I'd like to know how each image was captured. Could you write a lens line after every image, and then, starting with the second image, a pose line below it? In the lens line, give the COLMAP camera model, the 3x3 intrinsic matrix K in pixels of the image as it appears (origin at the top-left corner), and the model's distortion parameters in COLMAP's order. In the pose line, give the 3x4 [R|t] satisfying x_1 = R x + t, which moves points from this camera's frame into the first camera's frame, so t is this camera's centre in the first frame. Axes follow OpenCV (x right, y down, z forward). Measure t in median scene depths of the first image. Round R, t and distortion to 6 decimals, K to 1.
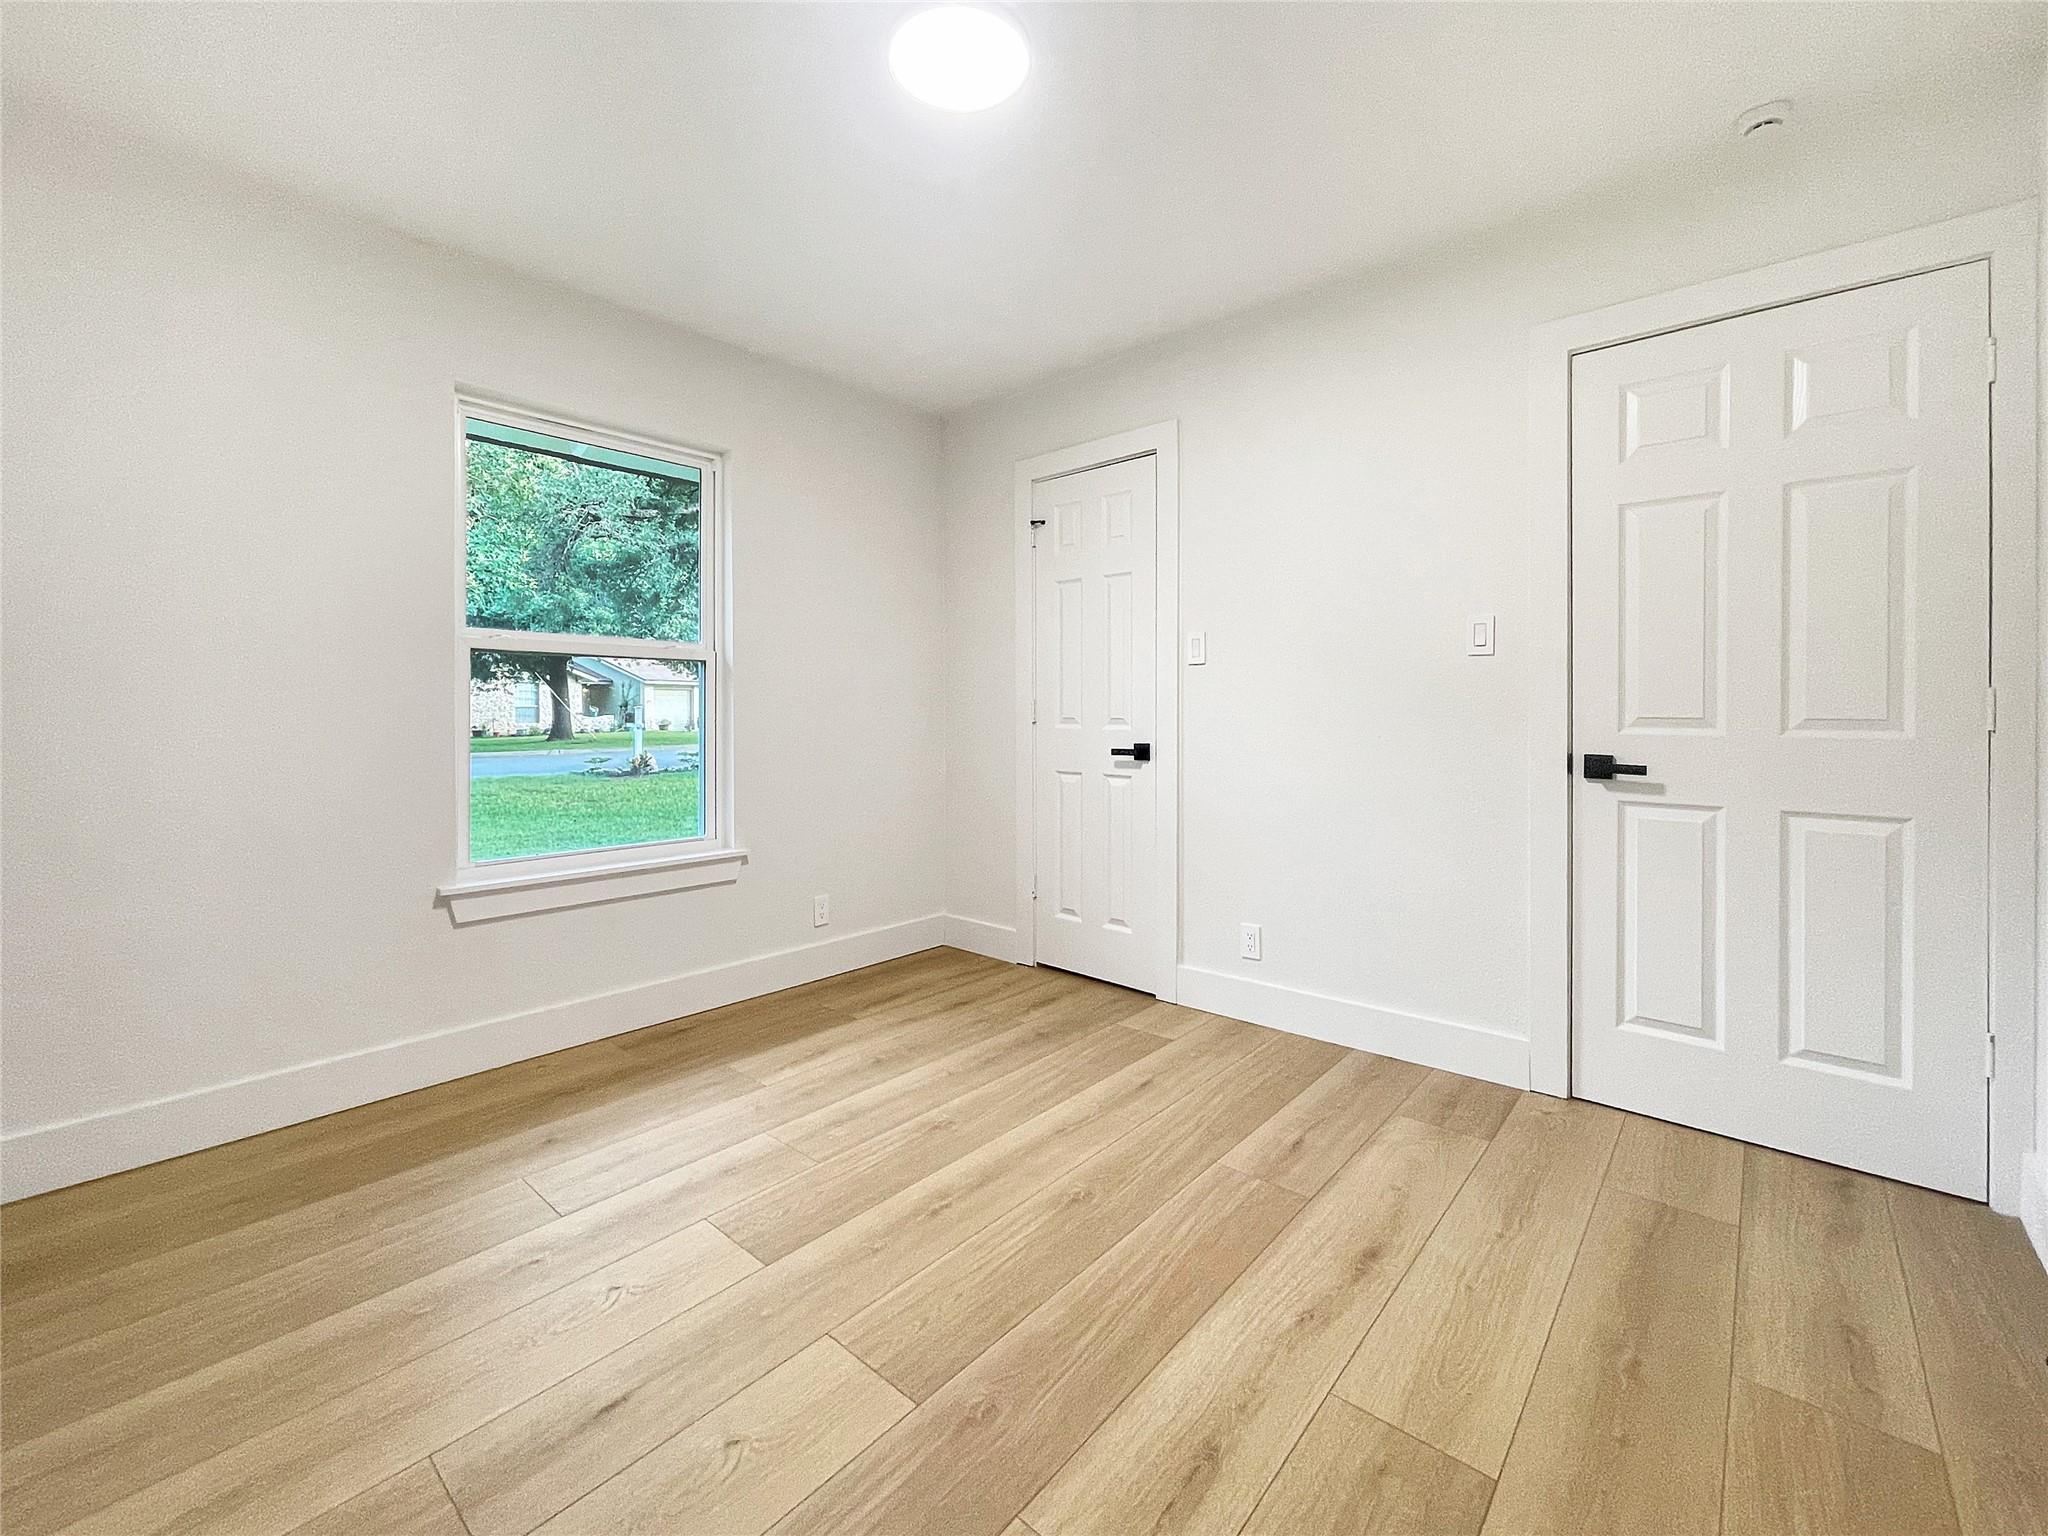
lens RADIAL K [[882.0, 0, 1007.6], [0, 882.0, 717.4], [0, 0, 1]] dist [-0.003662, 0.002539]
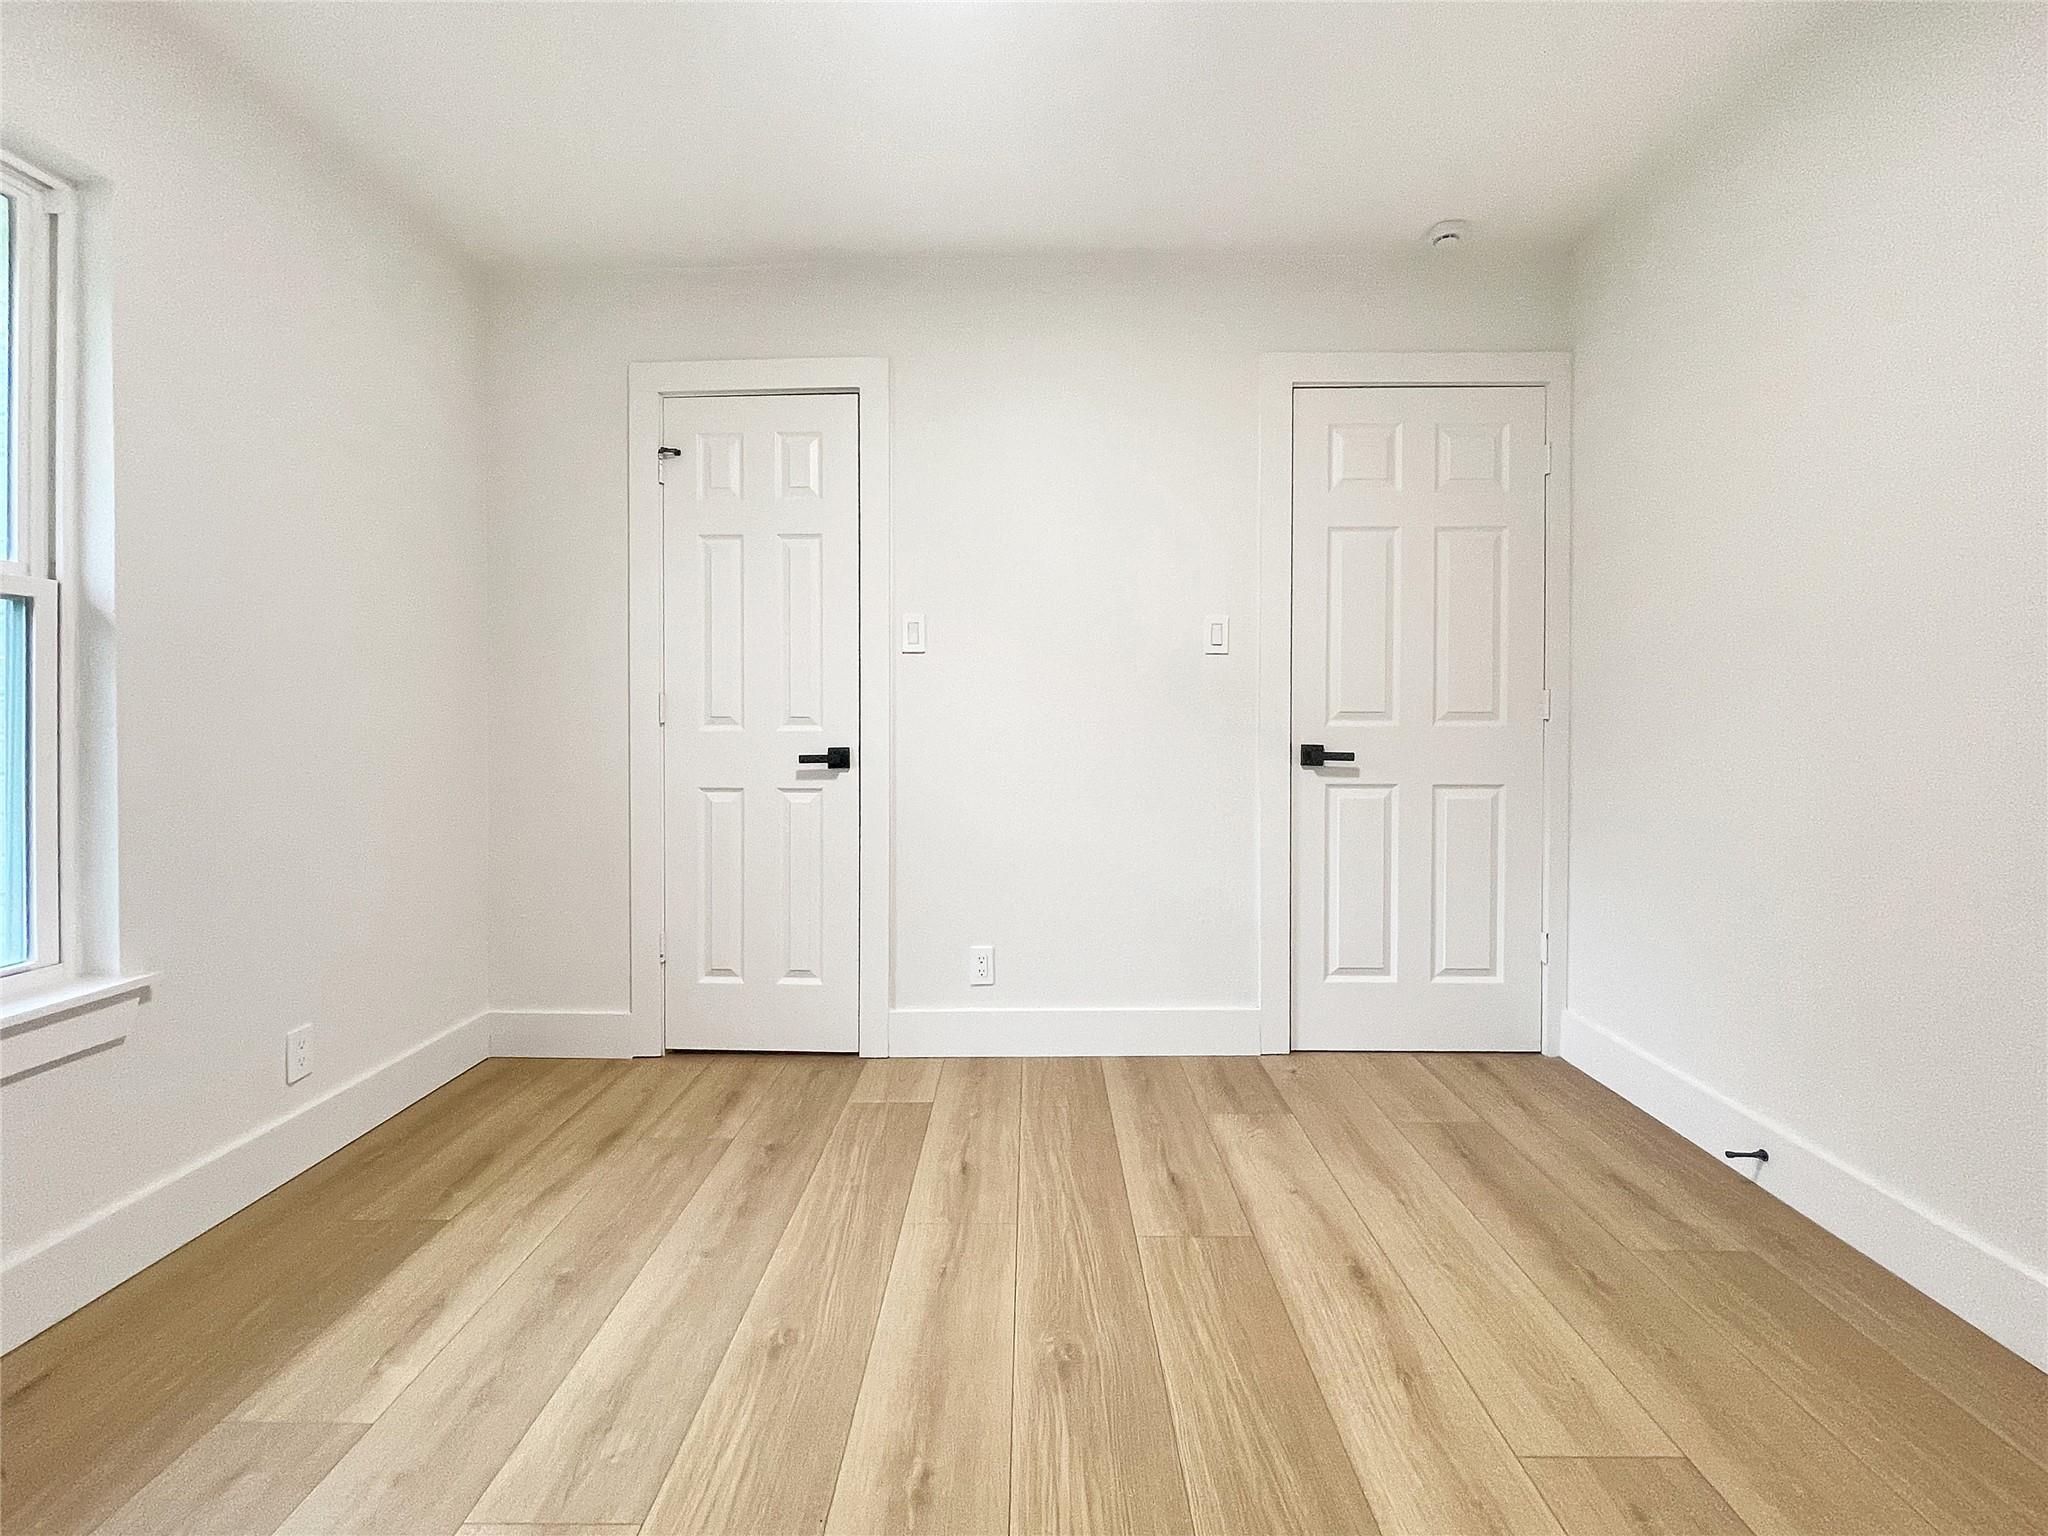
lens RADIAL K [[882.0, 0, 1031.3], [0, 882.0, 719.8], [0, 0, 1]] dist [-0.003662, 0.002539]
pose [[0.748411, -0.007604, 0.663191, -0.317508], [0.006782, 0.999970, 0.003812, 0.003030], [-0.663200, 0.001645, 0.748440, 0.344561]]
